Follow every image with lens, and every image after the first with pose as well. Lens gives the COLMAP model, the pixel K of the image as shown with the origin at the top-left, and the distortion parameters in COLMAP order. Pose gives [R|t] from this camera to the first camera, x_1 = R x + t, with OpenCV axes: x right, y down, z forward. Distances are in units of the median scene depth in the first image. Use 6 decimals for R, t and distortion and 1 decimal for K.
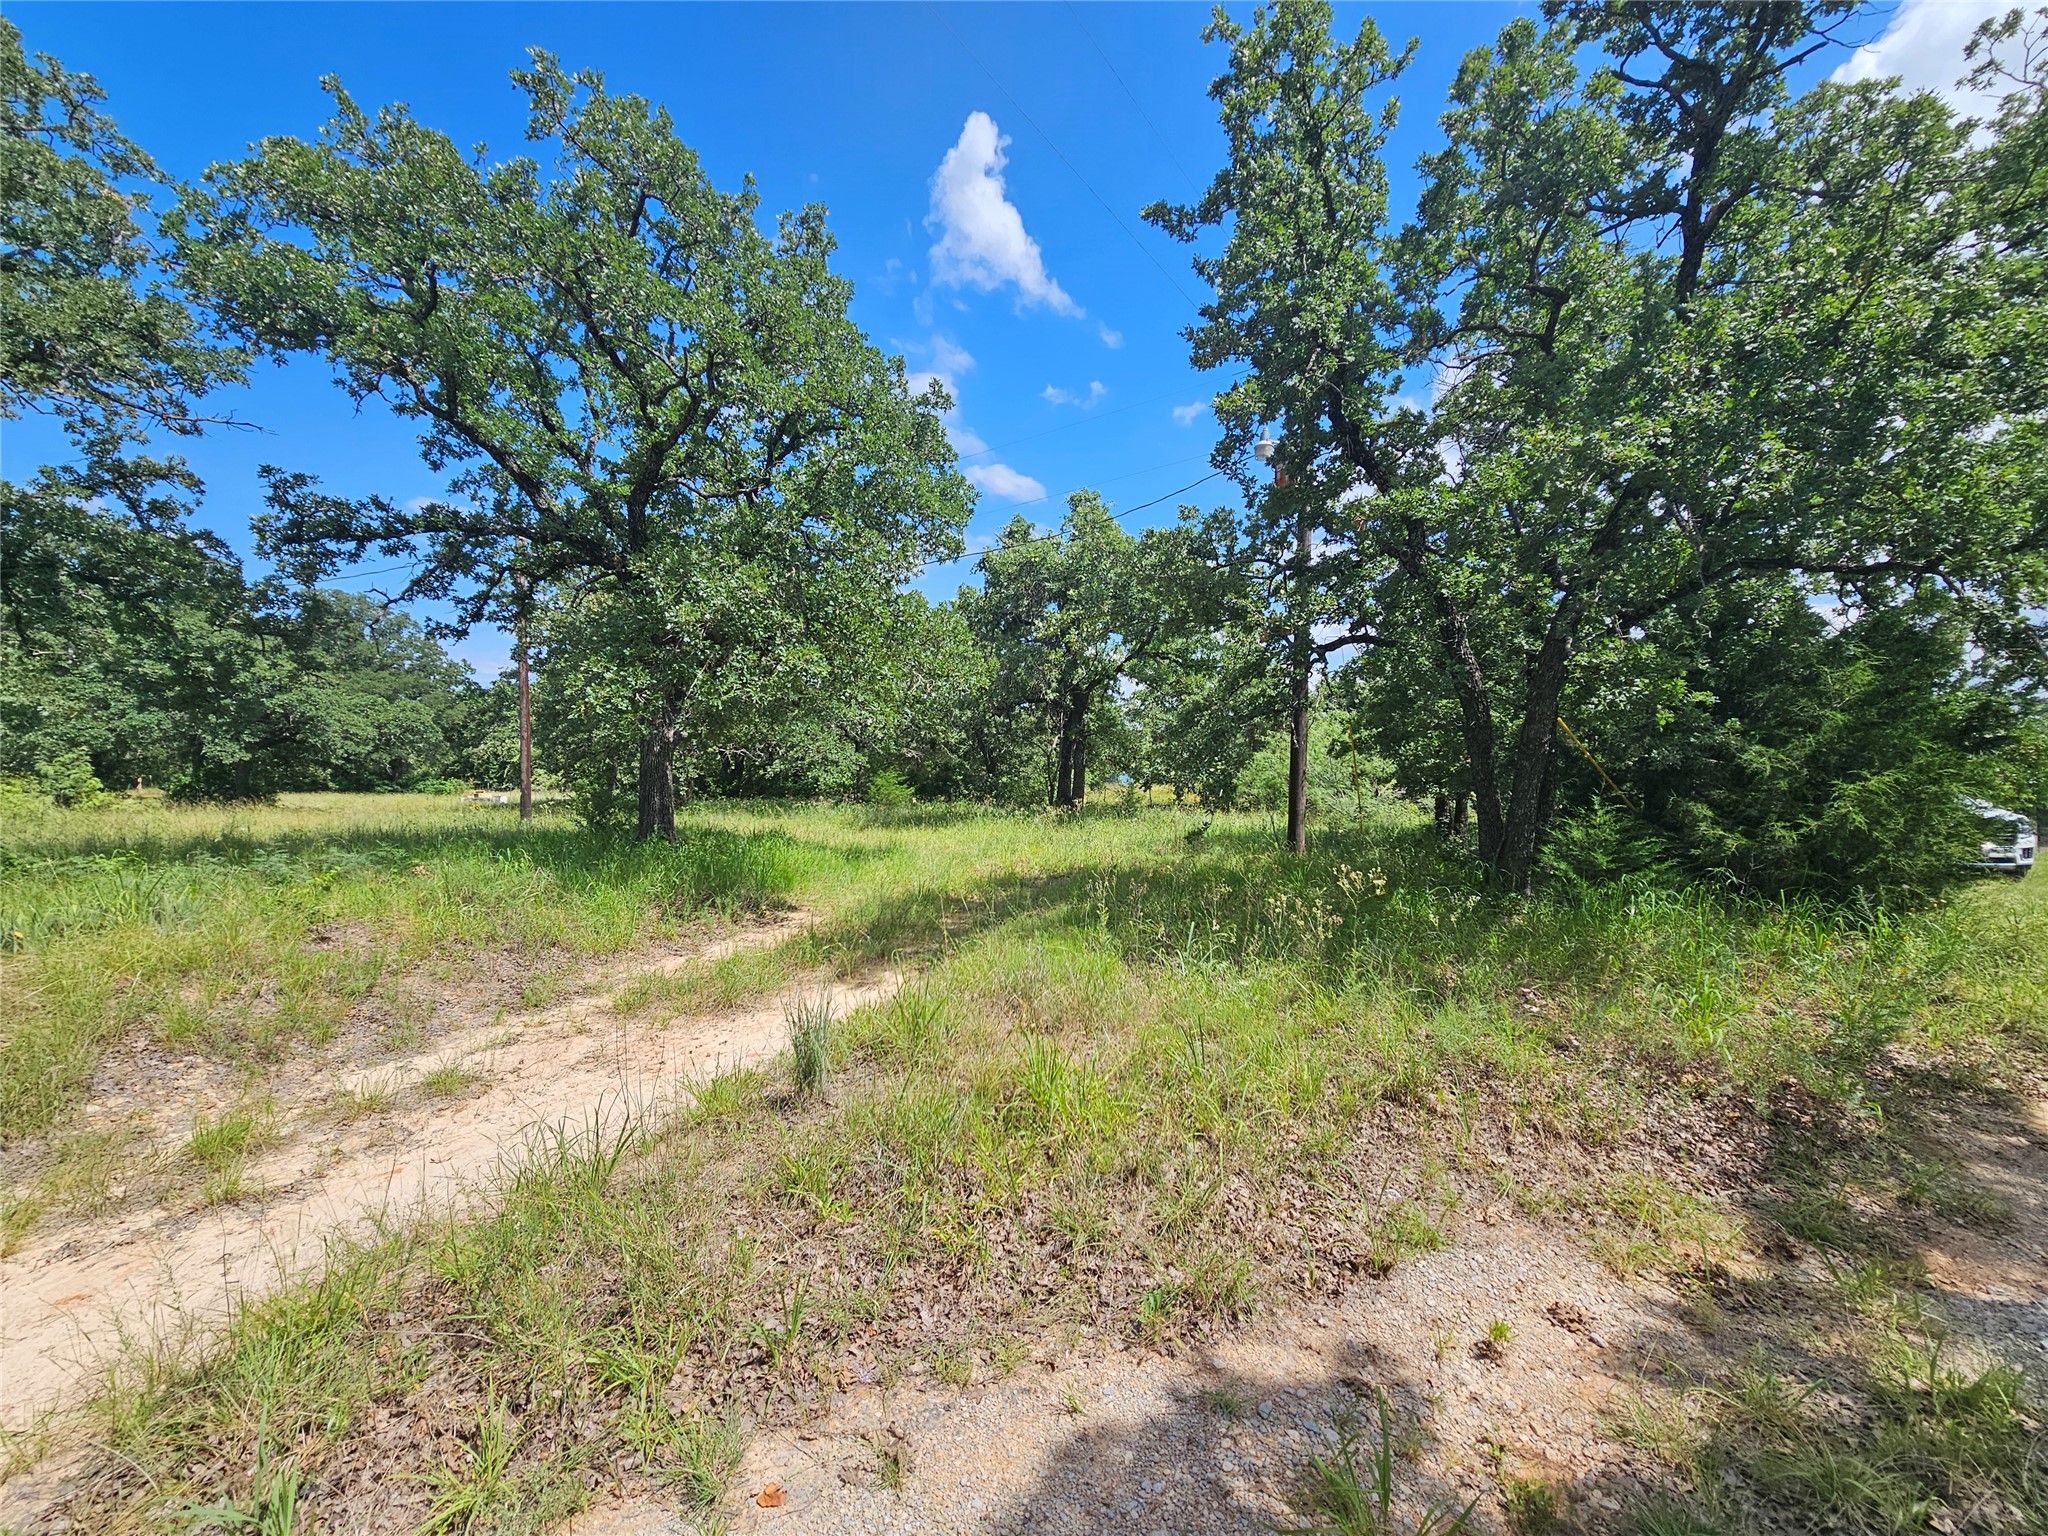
lens RADIAL K [[827.4, 0, 1024.0], [0, 827.4, 768.0], [0, 0, 1]] dist [0.003178, 0.000396]
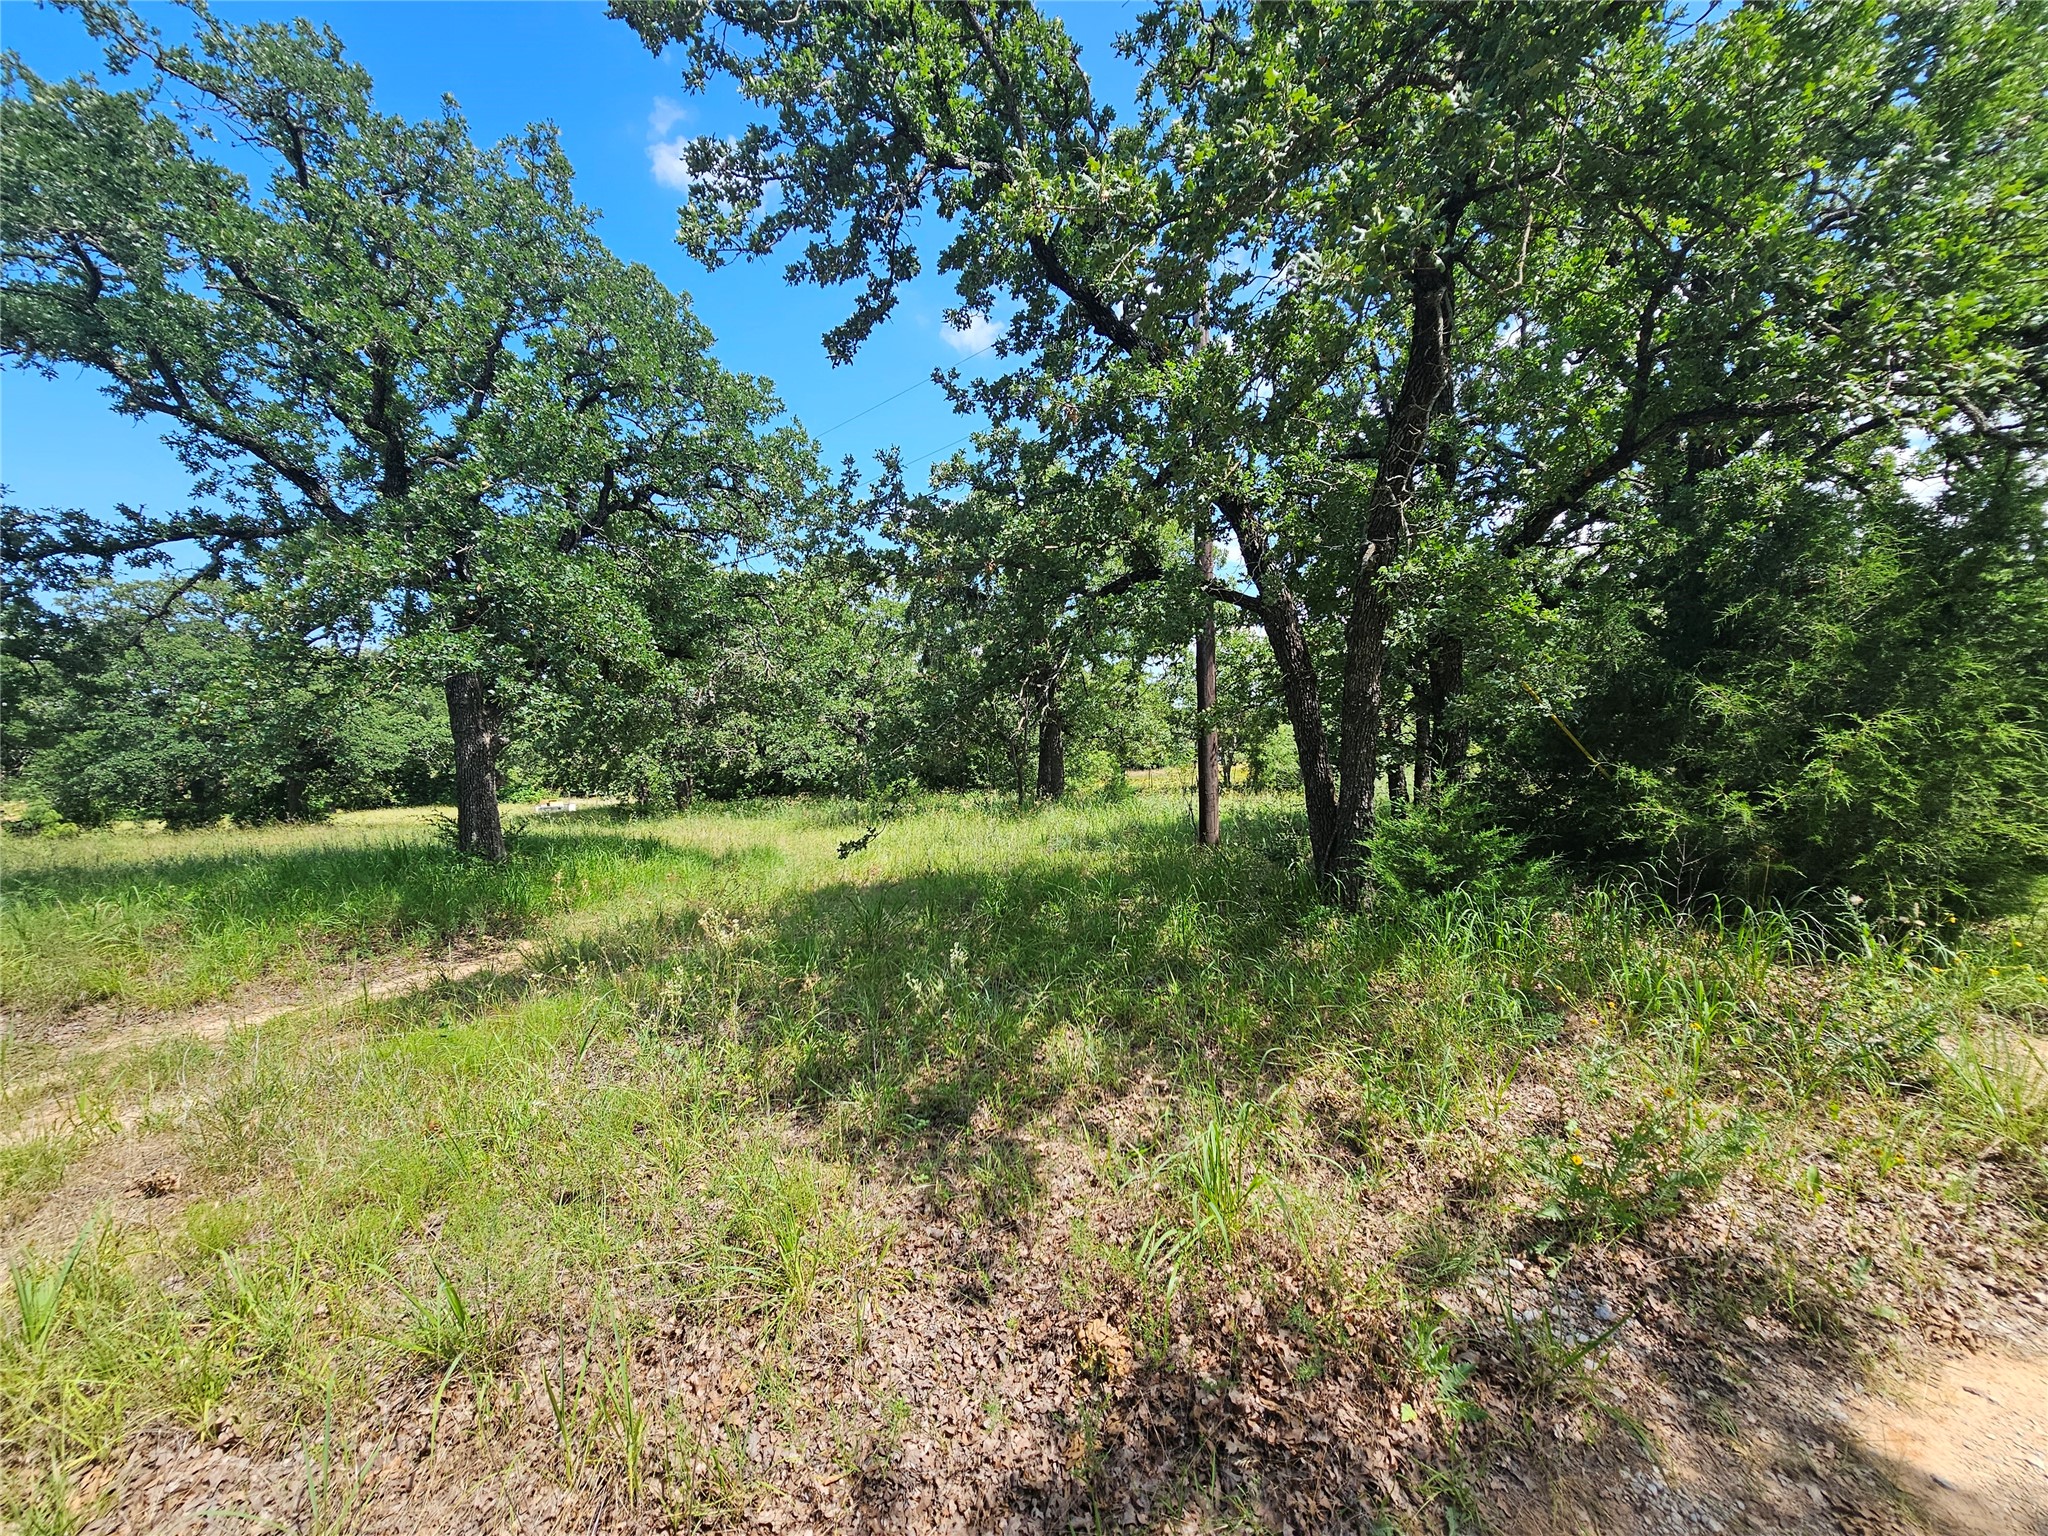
lens RADIAL K [[837.0, 0, 1023.6], [0, 837.0, 755.4], [0, 0, 1]] dist [0.000183, 0.000079]
pose [[0.990738, -0.048703, -0.126755, 0.315181], [0.049311, 0.998782, 0.001660, 0.002638], [0.126520, -0.007895, 0.991933, 0.181034]]
